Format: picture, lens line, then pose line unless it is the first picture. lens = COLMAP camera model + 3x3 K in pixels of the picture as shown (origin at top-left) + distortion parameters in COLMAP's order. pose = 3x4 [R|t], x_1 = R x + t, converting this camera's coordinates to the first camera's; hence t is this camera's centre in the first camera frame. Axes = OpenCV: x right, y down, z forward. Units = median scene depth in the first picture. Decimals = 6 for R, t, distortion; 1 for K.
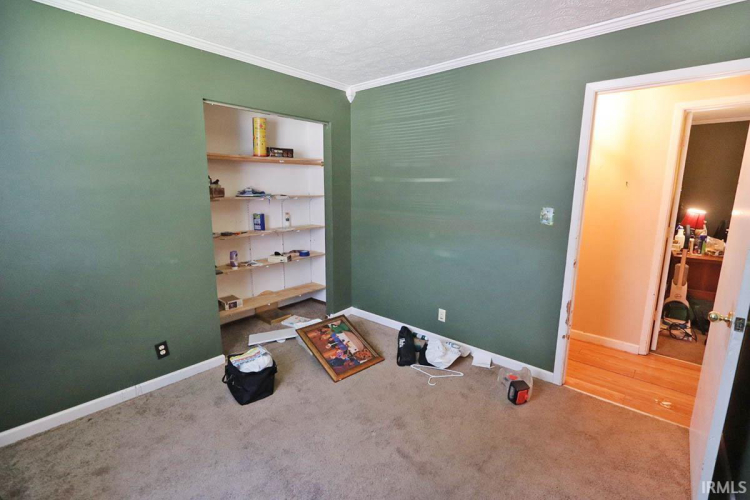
lens RADIAL K [[345.6, 0, 373.7], [0, 345.6, 251.9], [0, 0, 1]] dist [0.004191, -0.000045]
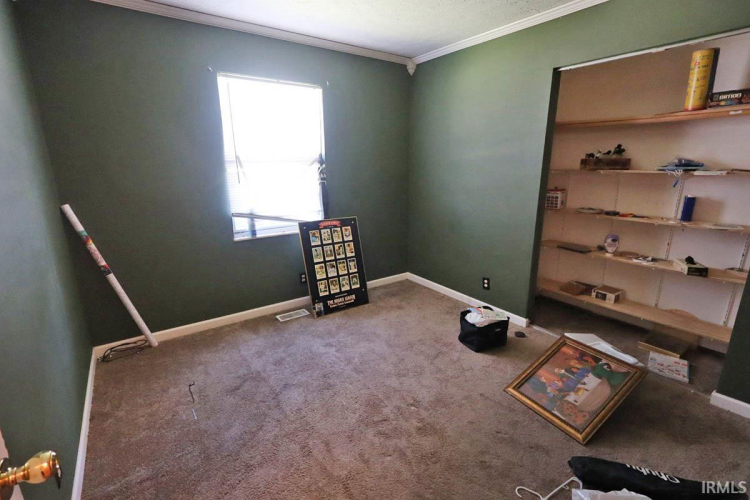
lens RADIAL K [[345.6, 0, 374.6], [0, 345.6, 248.2], [0, 0, 1]] dist [0.004191, -0.000045]
pose [[-0.219696, 0.234077, -0.947070, 0.550981], [-0.184101, 0.943398, 0.275876, -0.101215], [0.958040, 0.234966, -0.164167, 0.614866]]
